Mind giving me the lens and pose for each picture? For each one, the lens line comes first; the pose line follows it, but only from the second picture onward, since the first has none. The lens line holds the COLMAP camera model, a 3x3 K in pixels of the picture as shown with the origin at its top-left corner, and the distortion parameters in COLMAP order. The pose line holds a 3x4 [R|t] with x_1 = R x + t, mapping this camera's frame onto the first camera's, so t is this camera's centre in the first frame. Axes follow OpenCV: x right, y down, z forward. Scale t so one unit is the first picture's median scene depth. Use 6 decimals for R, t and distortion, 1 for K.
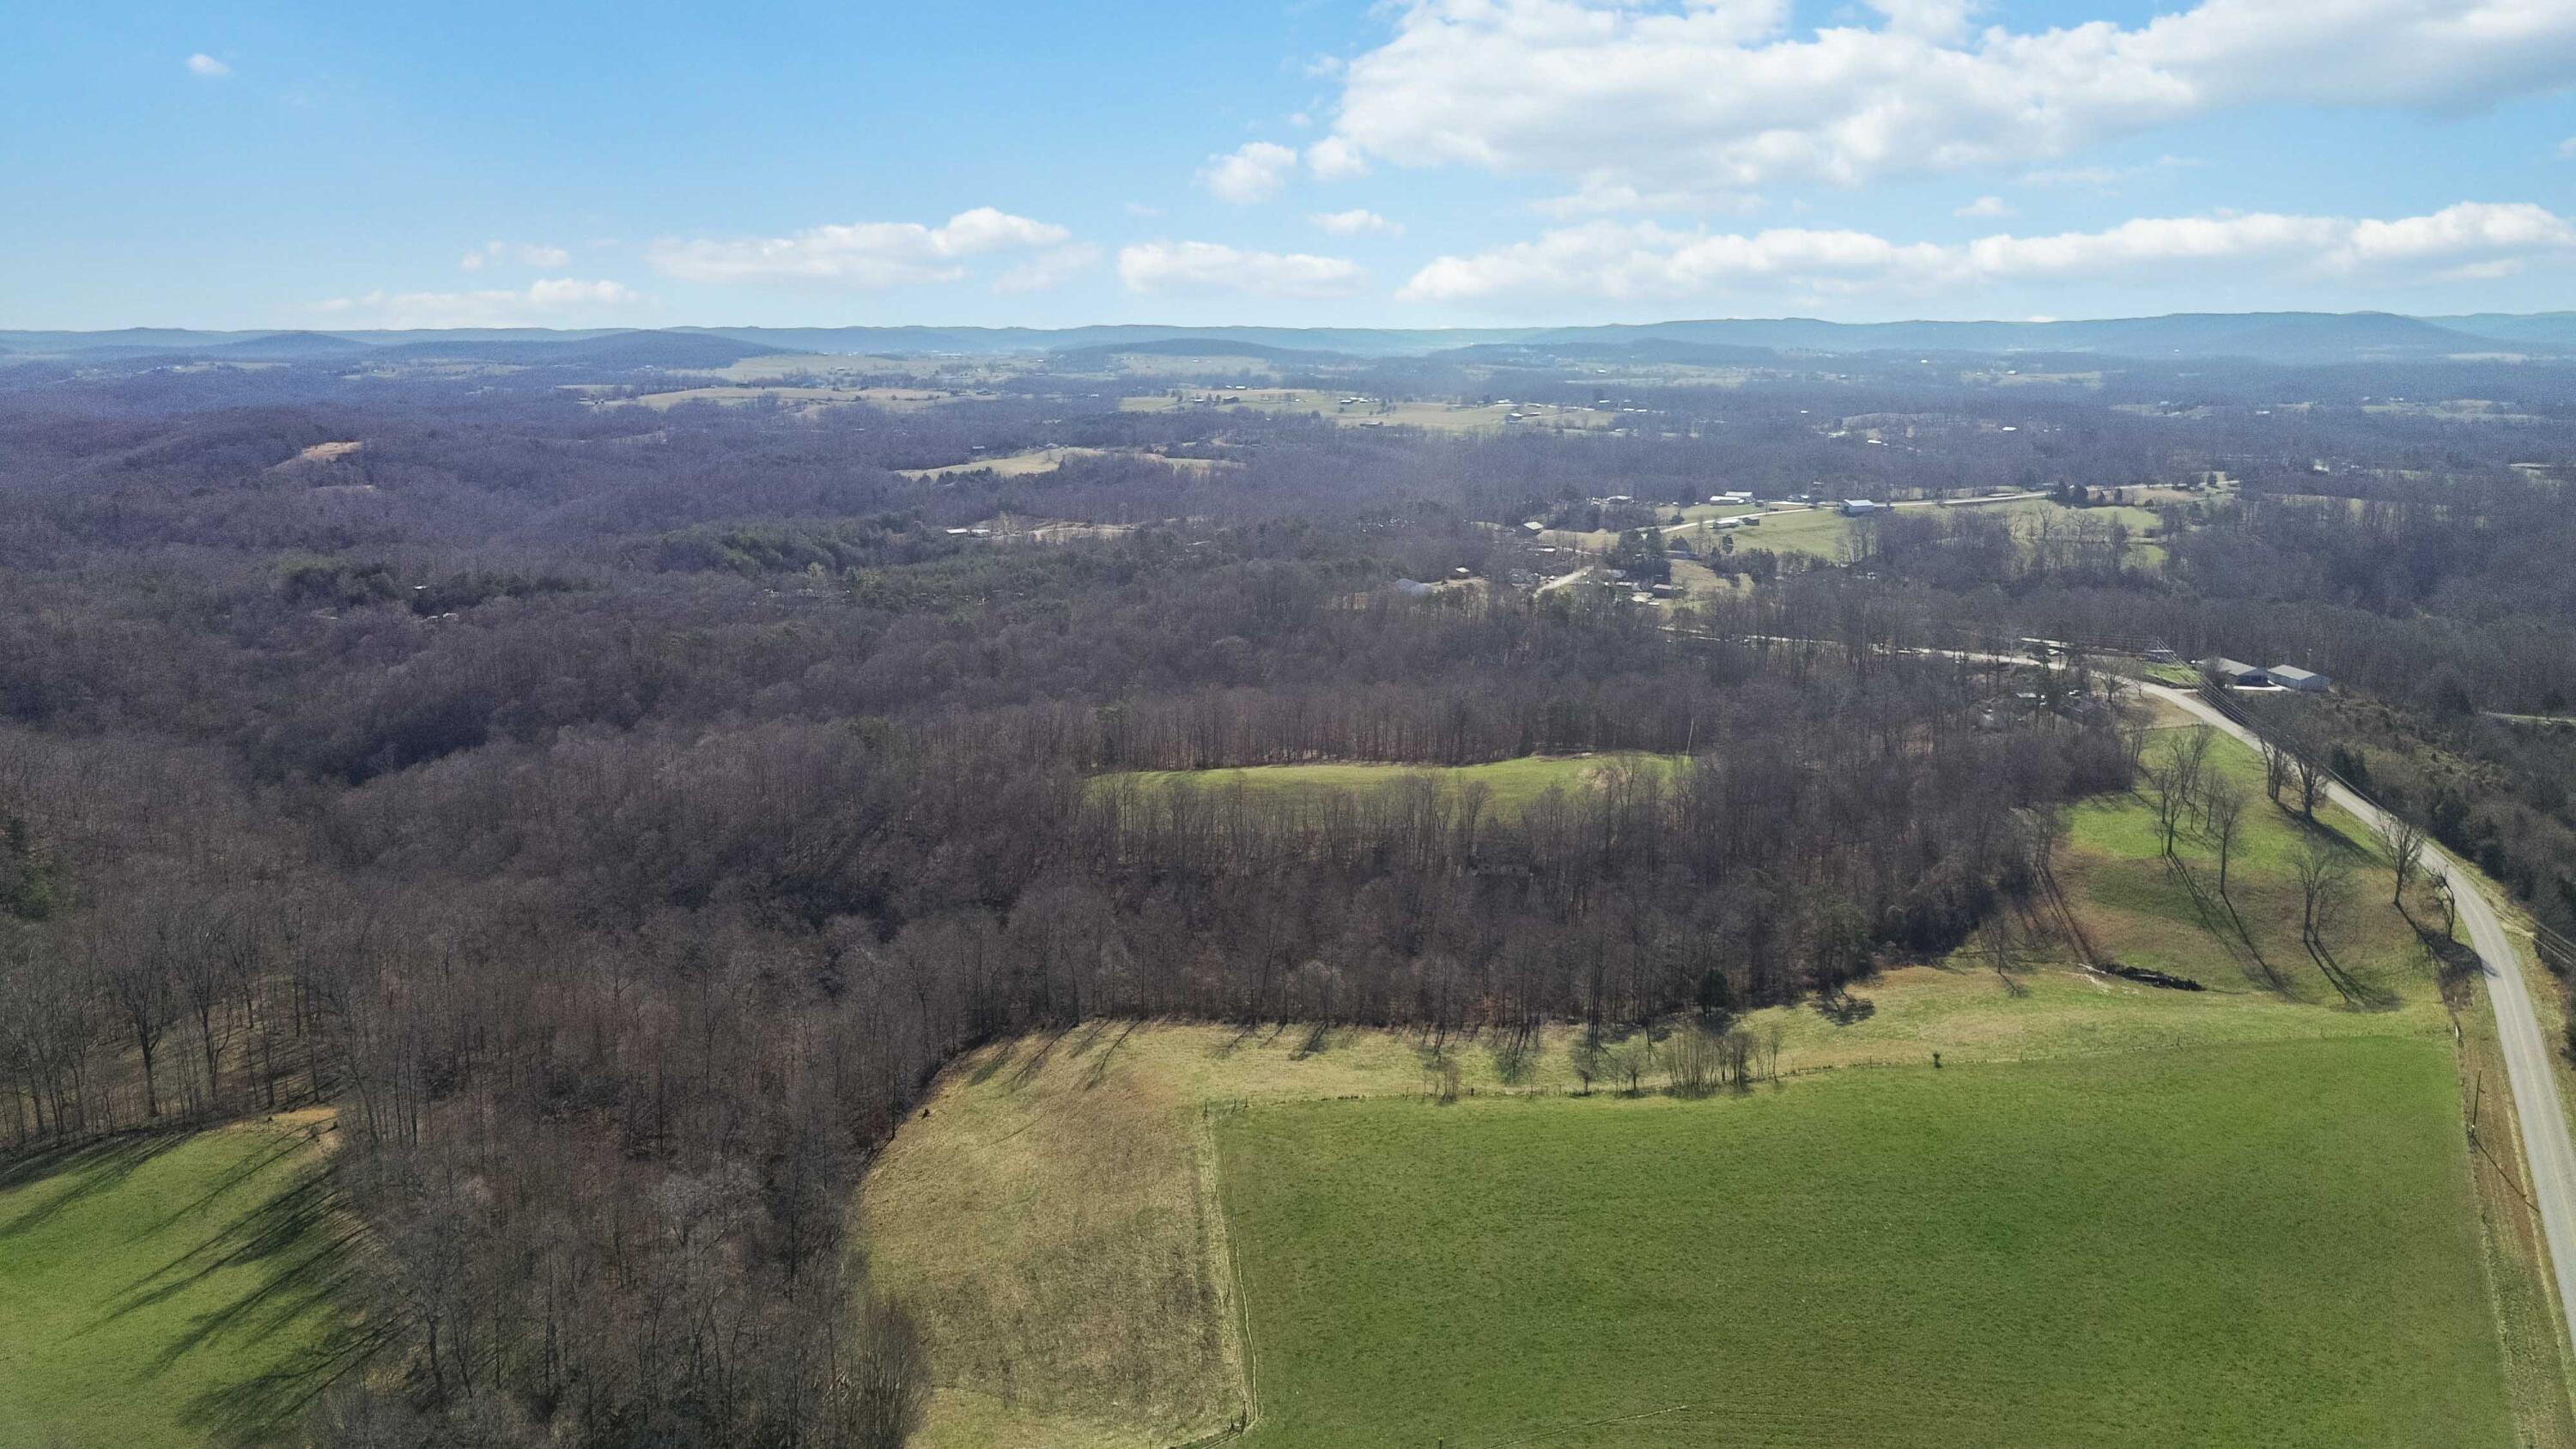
lens RADIAL K [[1783.5, 0, 1288.0], [0, 1783.5, 724.5], [0, 0, 1]] dist [0.086373, -0.098246]
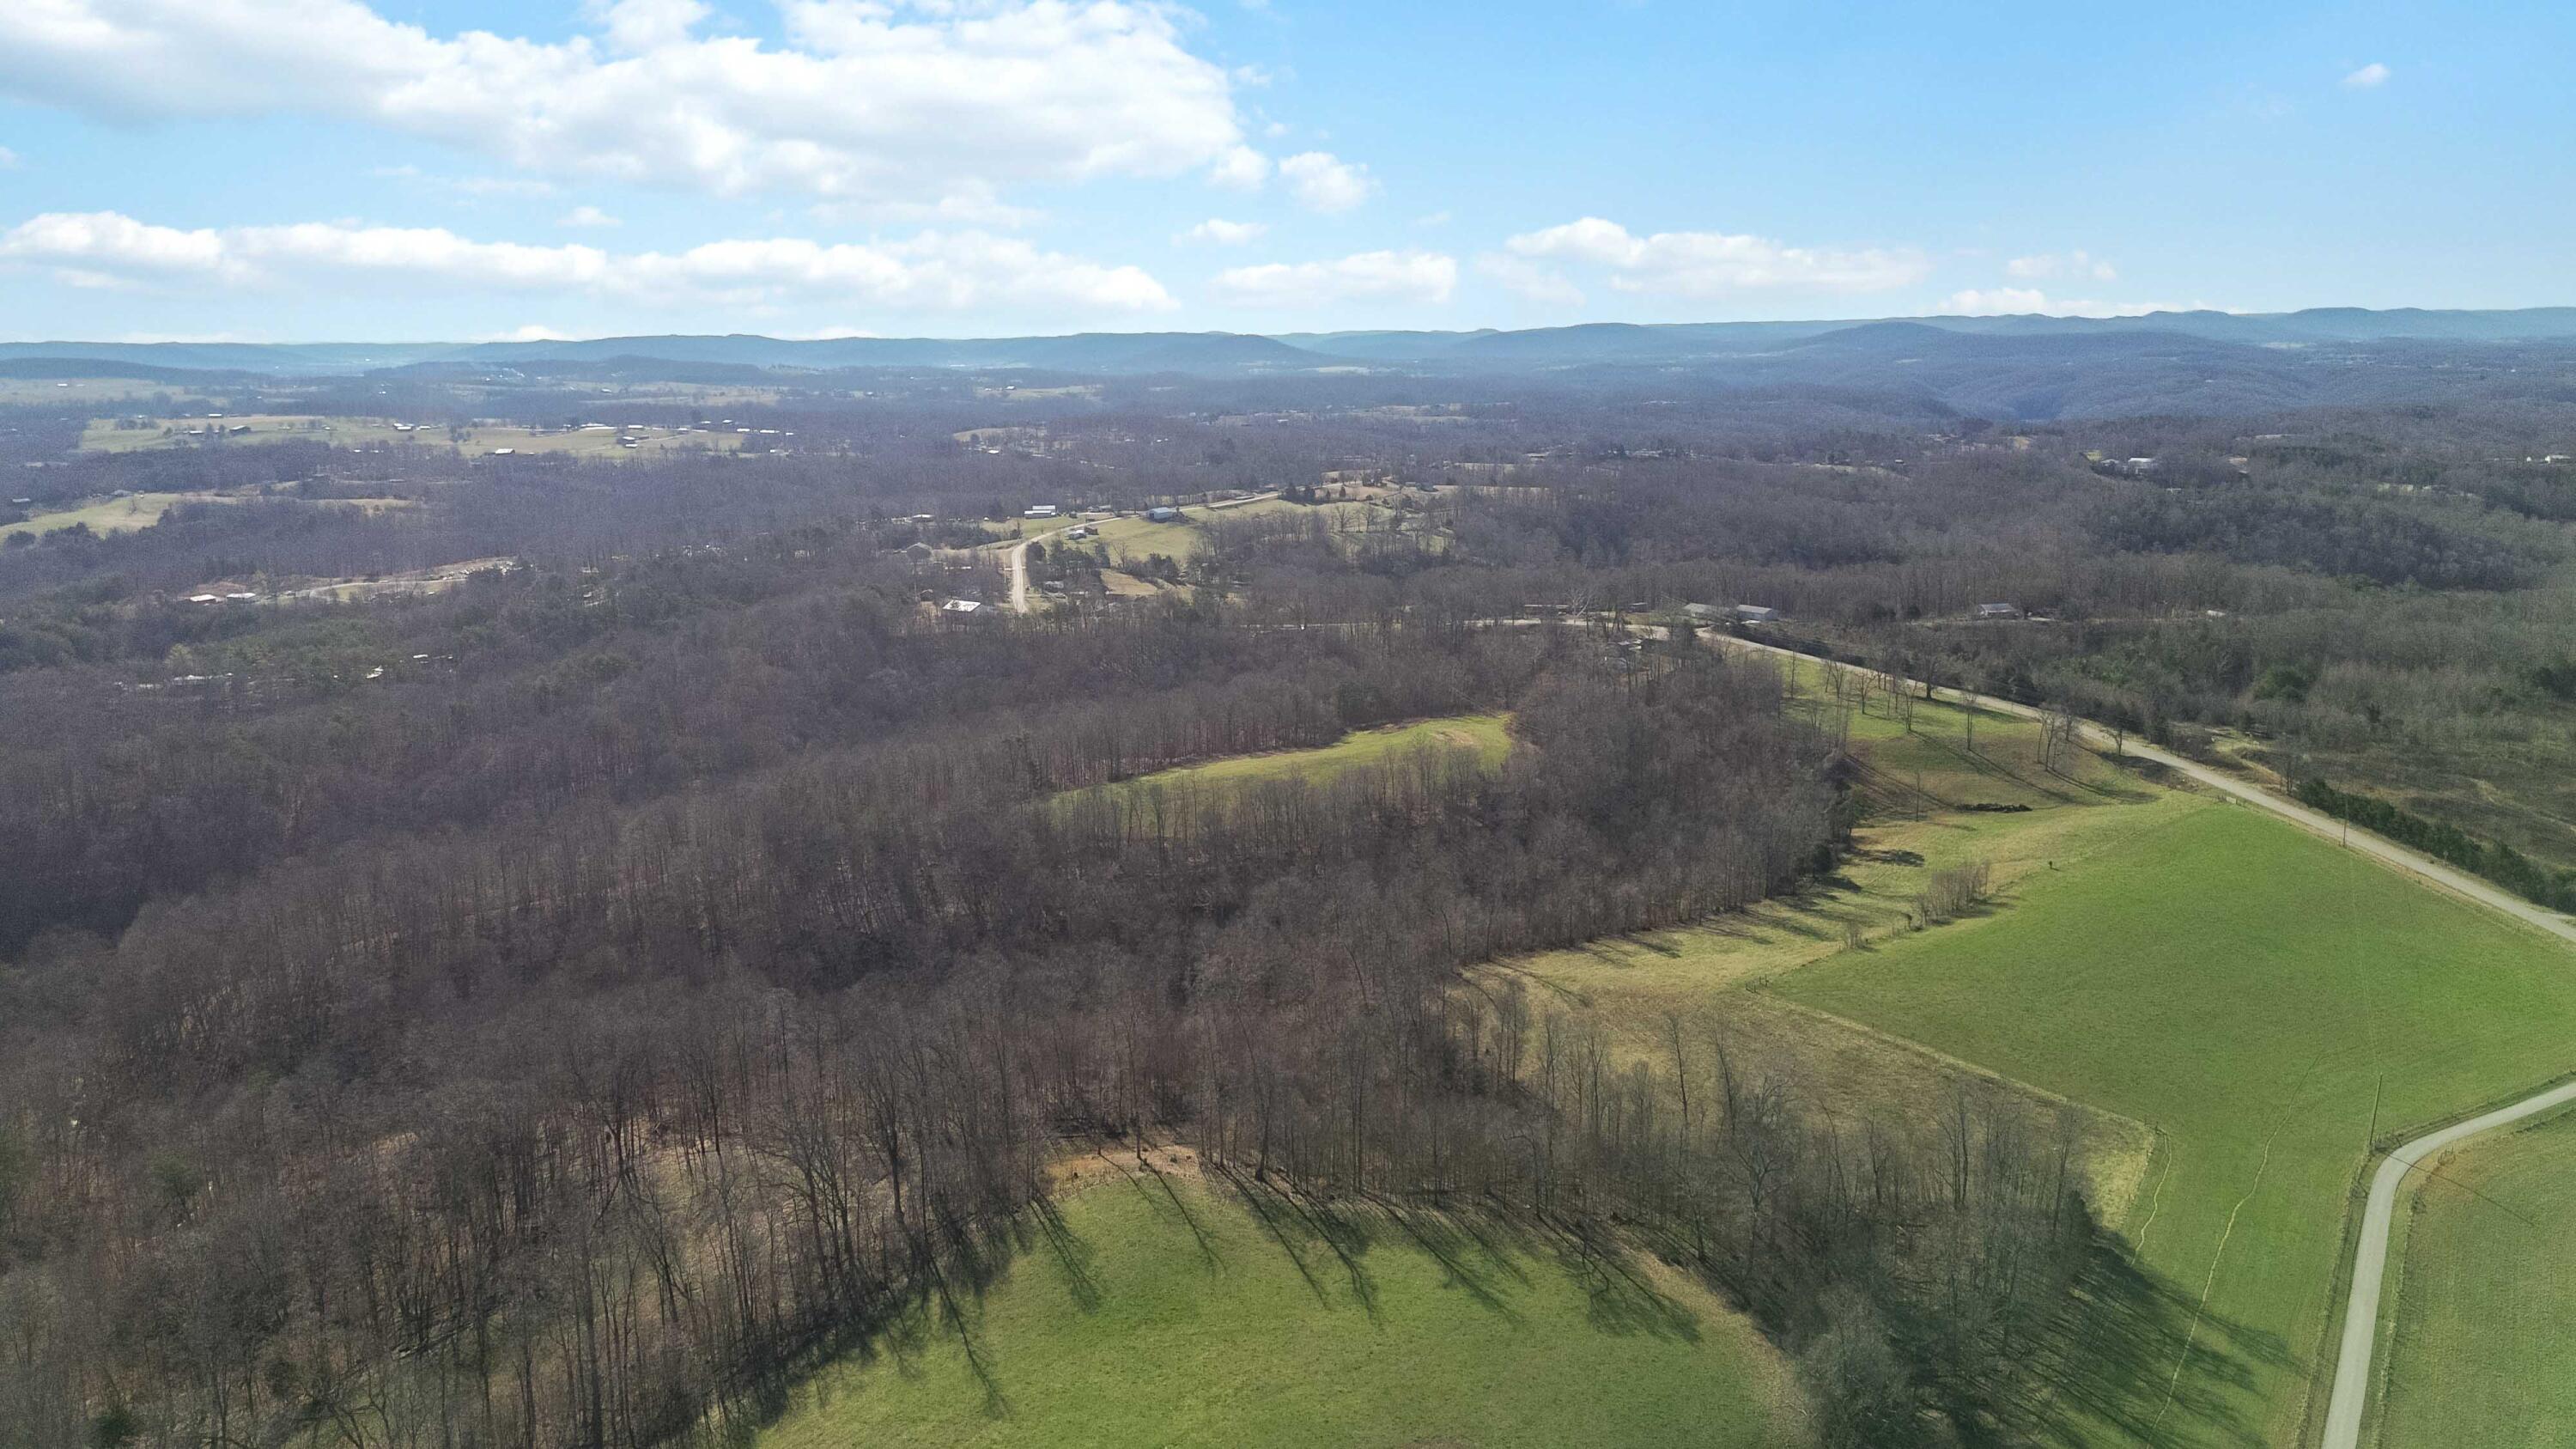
lens RADIAL K [[1783.5, 0, 1288.0], [0, 1783.5, 724.5], [0, 0, 1]] dist [0.086373, -0.098246]
pose [[0.843474, -0.117657, 0.524127, -0.726361], [0.122036, 0.992176, 0.026334, -0.034052], [-0.523125, 0.041751, 0.851233, 0.055076]]
